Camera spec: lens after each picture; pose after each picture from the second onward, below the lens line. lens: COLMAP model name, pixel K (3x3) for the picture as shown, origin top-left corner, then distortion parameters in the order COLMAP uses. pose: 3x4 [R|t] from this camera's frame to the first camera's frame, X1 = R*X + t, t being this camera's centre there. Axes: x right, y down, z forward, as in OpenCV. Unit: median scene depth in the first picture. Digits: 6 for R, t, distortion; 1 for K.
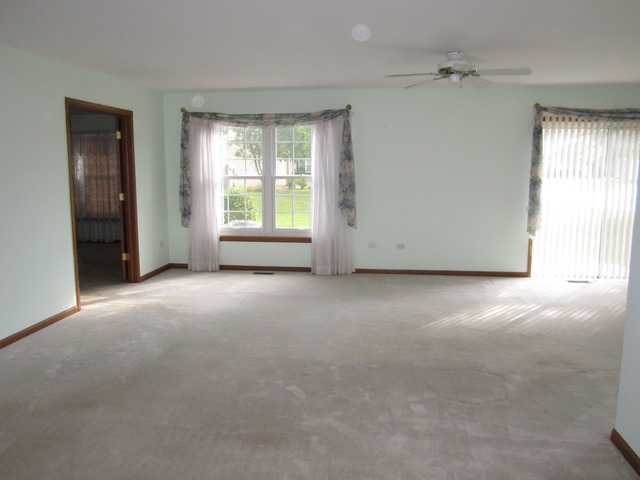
lens RADIAL K [[528.0, 0, 317.9], [0, 528.0, 241.3], [0, 0, 1]] dist [-0.051042, 0.005686]
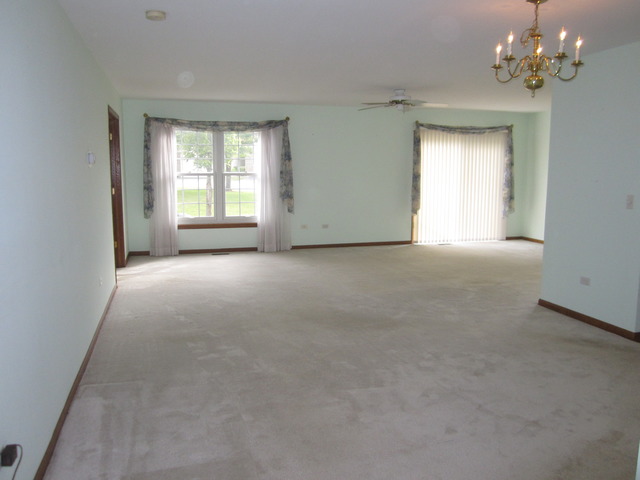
lens RADIAL K [[528.0, 0, 317.9], [0, 528.0, 241.3], [0, 0, 1]] dist [-0.051042, 0.005686]
pose [[0.914821, -0.054903, 0.400110, -0.391136], [0.054391, 0.998440, 0.012645, 0.029513], [-0.400180, 0.010195, 0.916380, -0.193308]]
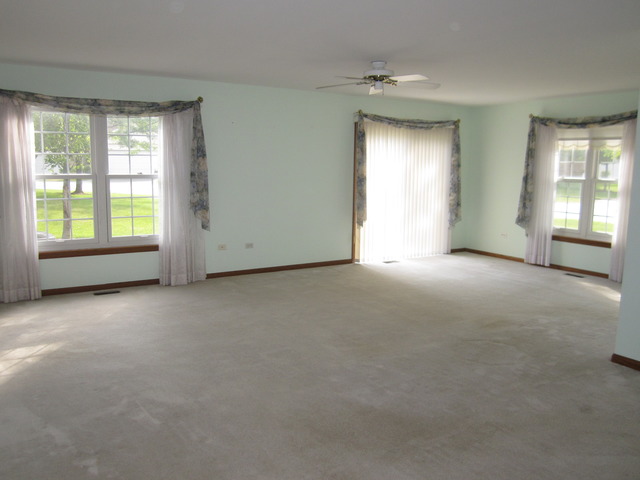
lens RADIAL K [[528.0, 0, 317.9], [0, 528.0, 241.3], [0, 0, 1]] dist [-0.051042, 0.005686]
pose [[0.769915, -0.080409, 0.633060, -0.373537], [0.076026, 0.996522, 0.034114, -0.023055], [-0.633601, 0.021864, 0.773351, 0.160324]]
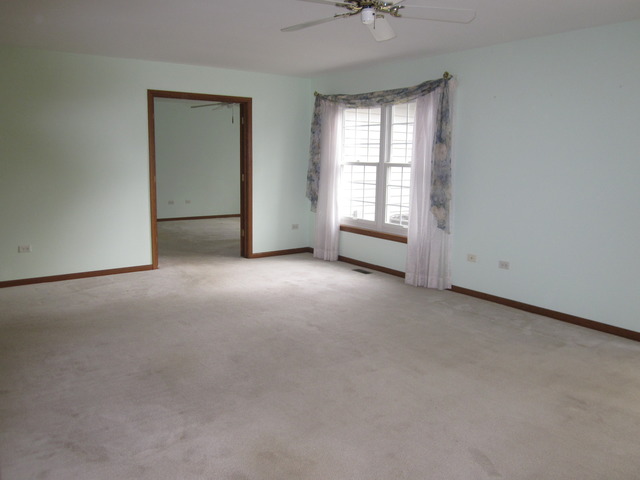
lens RADIAL K [[528.0, 0, 317.9], [0, 528.0, 241.3], [0, 0, 1]] dist [-0.051042, 0.005686]
pose [[0.690251, 0.127171, -0.712306, 0.494846], [-0.119025, 0.990980, 0.061584, -0.037133], [0.713713, 0.042274, 0.699162, 0.327984]]
